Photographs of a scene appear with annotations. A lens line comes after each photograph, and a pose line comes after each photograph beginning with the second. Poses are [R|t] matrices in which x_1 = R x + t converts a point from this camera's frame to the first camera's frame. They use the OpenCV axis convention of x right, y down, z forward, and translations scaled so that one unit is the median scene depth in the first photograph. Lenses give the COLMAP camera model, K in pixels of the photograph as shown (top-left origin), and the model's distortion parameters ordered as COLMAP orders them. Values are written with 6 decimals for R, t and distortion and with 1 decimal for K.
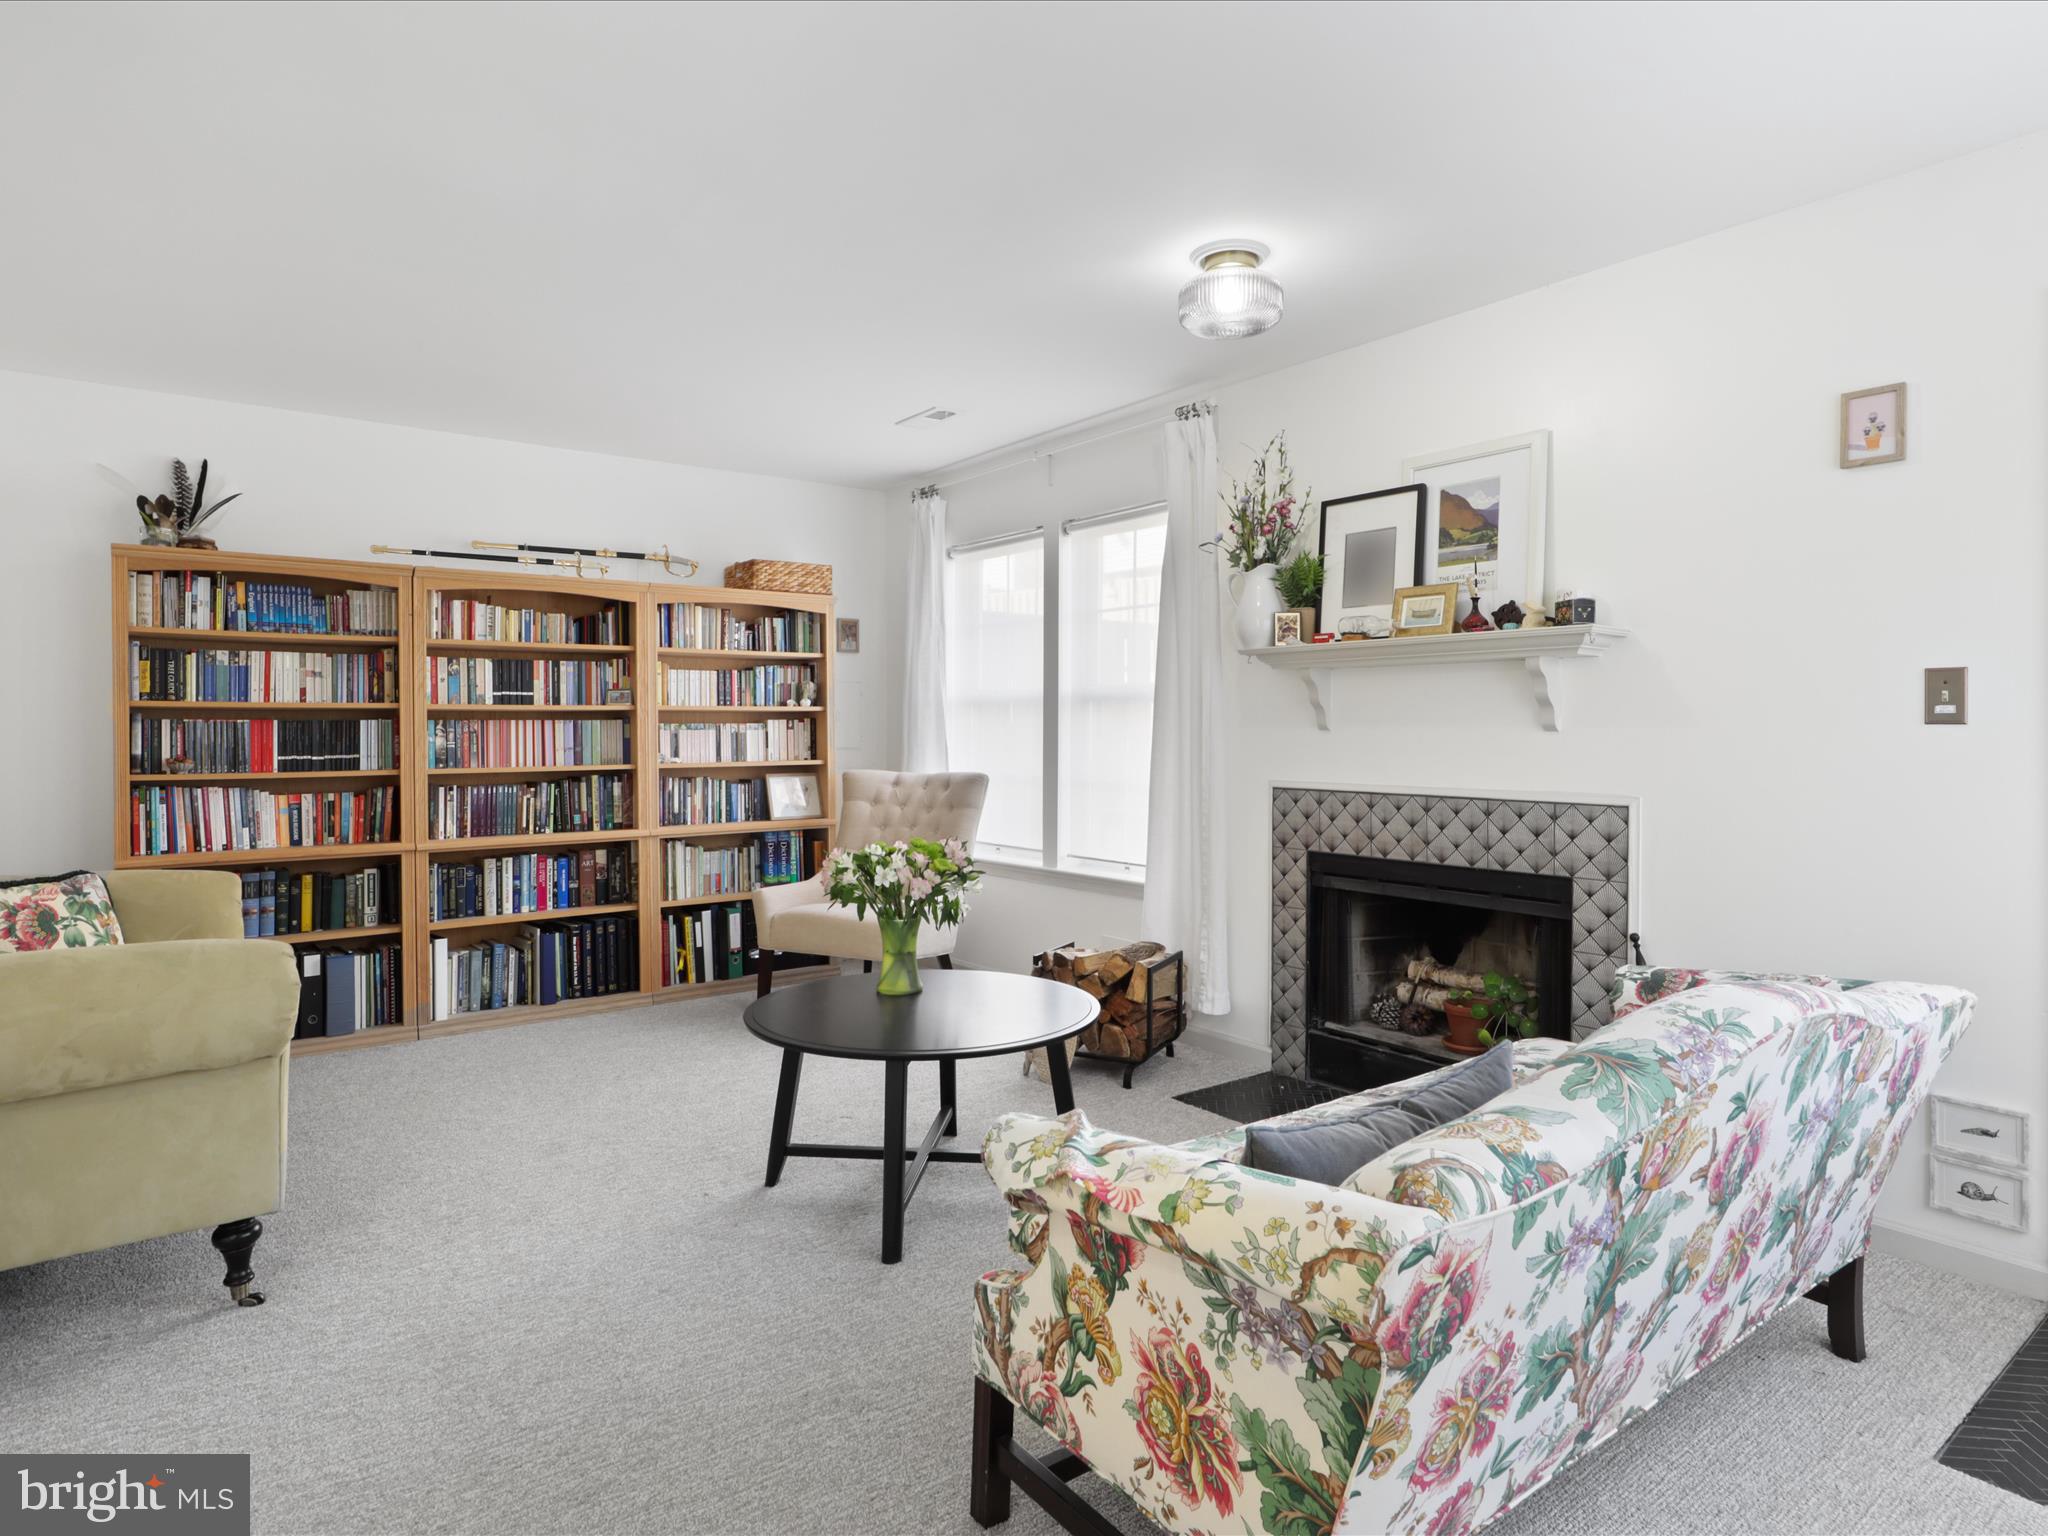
lens RADIAL K [[1149.9, 0, 1031.7], [0, 1149.9, 746.1], [0, 0, 1]] dist [-0.017710, 0.010623]
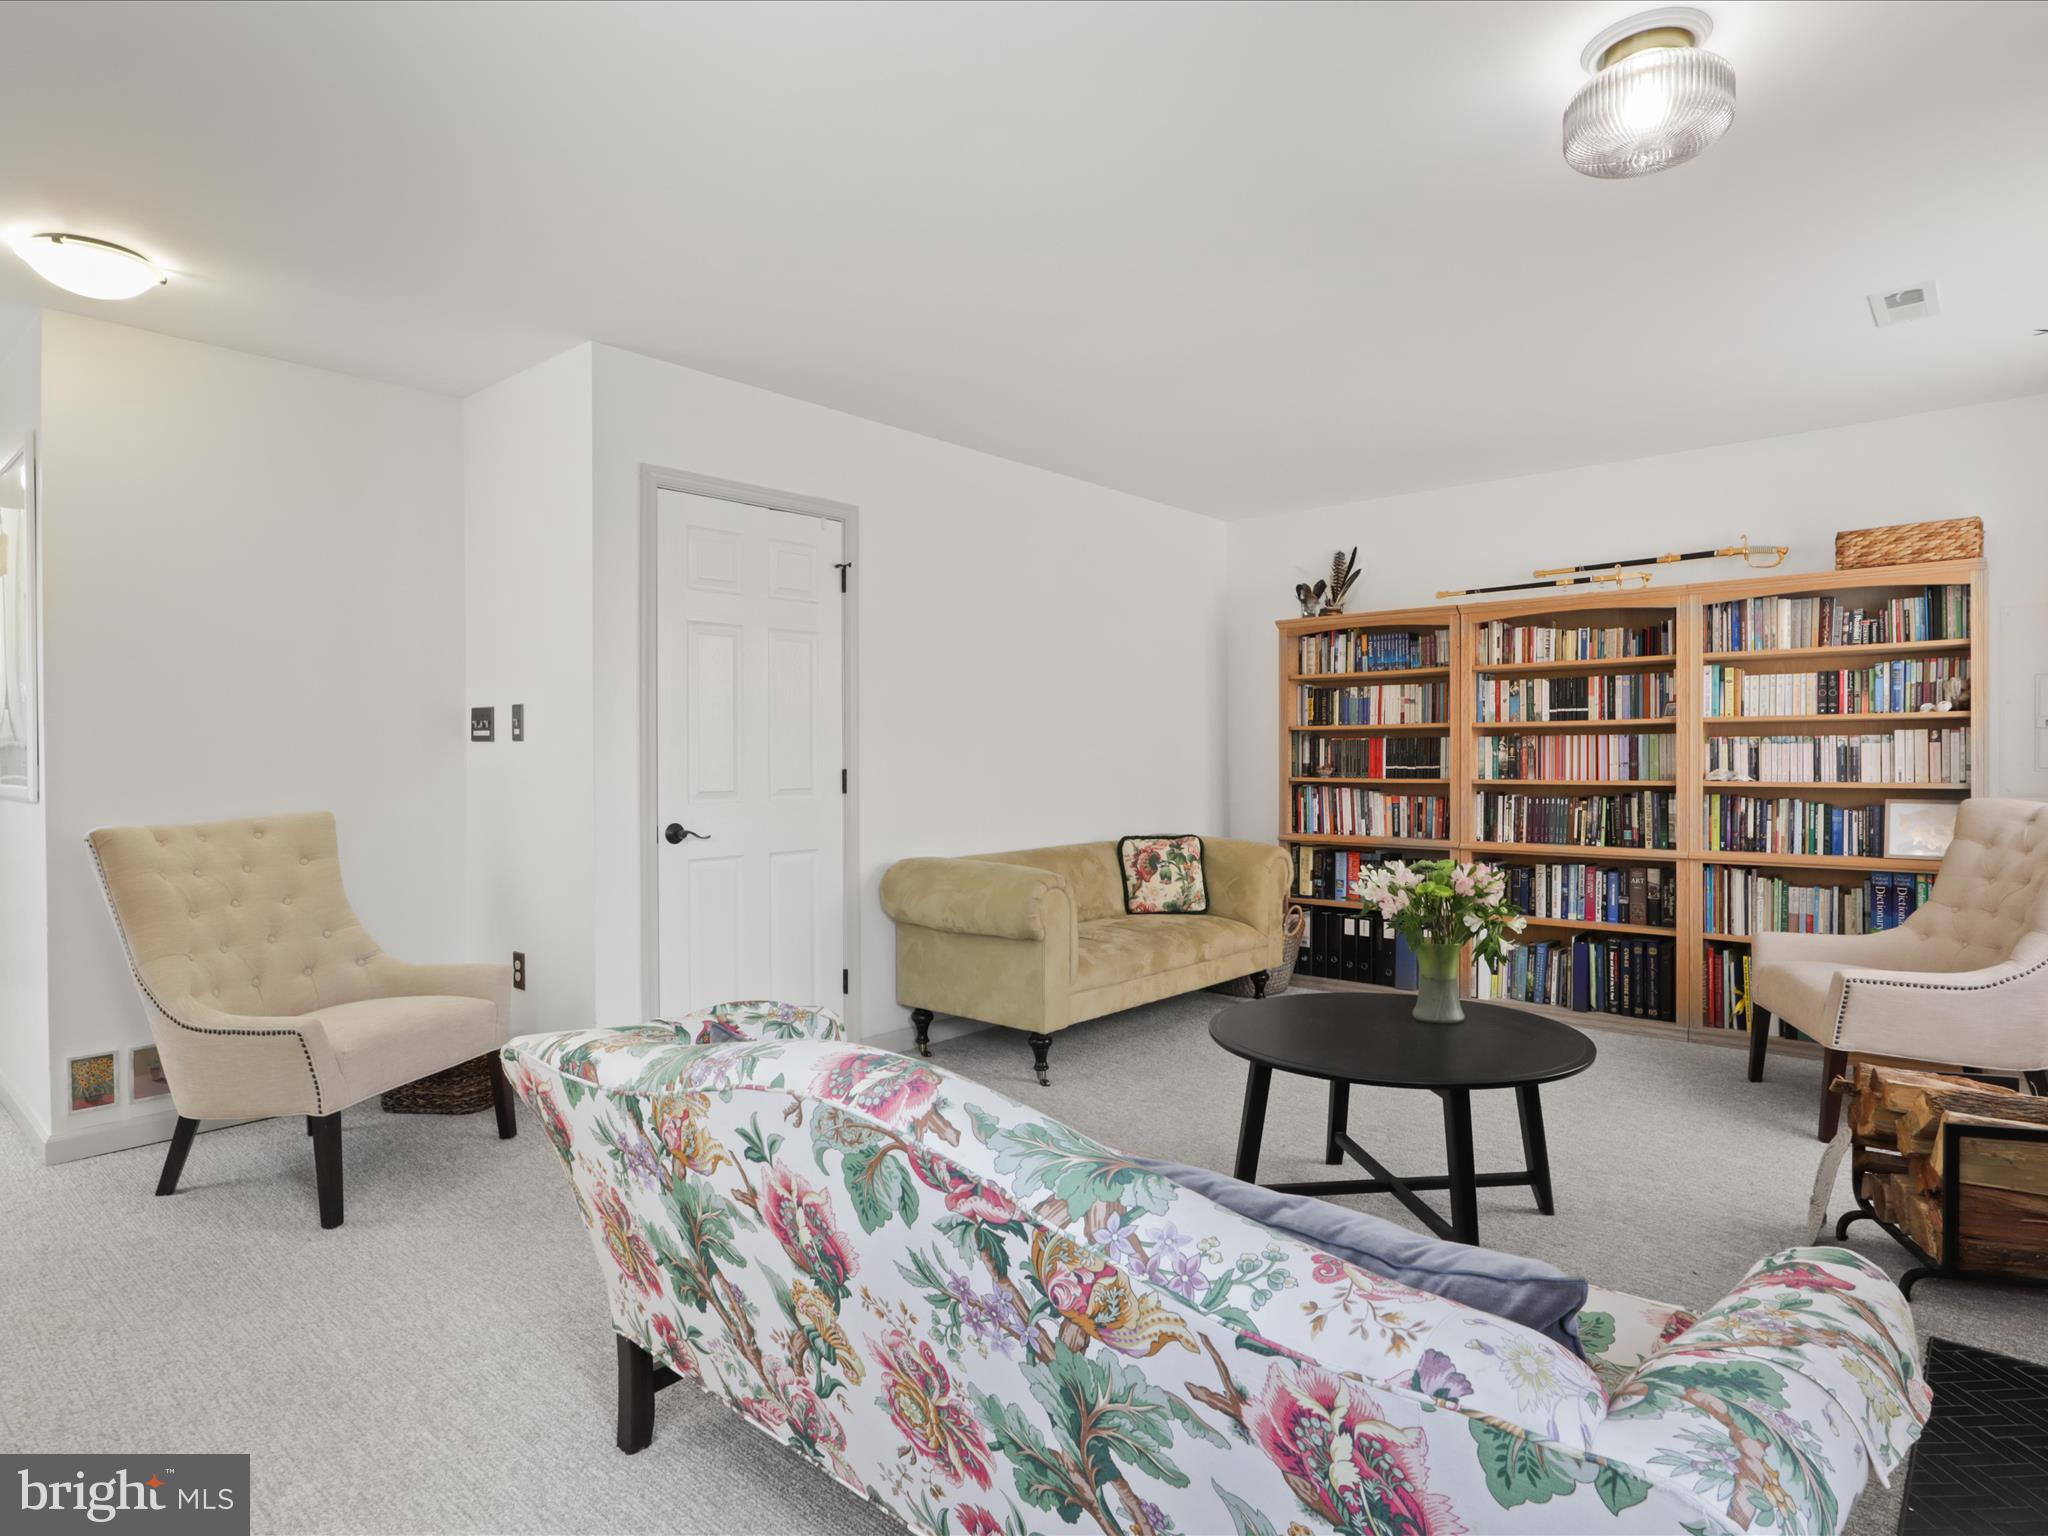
lens RADIAL K [[1149.9, 0, 1030.4], [0, 1149.9, 769.7], [0, 0, 1]] dist [-0.017710, 0.010623]
pose [[0.209363, 0.016869, -0.977692, 0.467450], [-0.007974, 0.999847, 0.015544, -0.003567], [0.977805, 0.004542, 0.209466, 0.296227]]
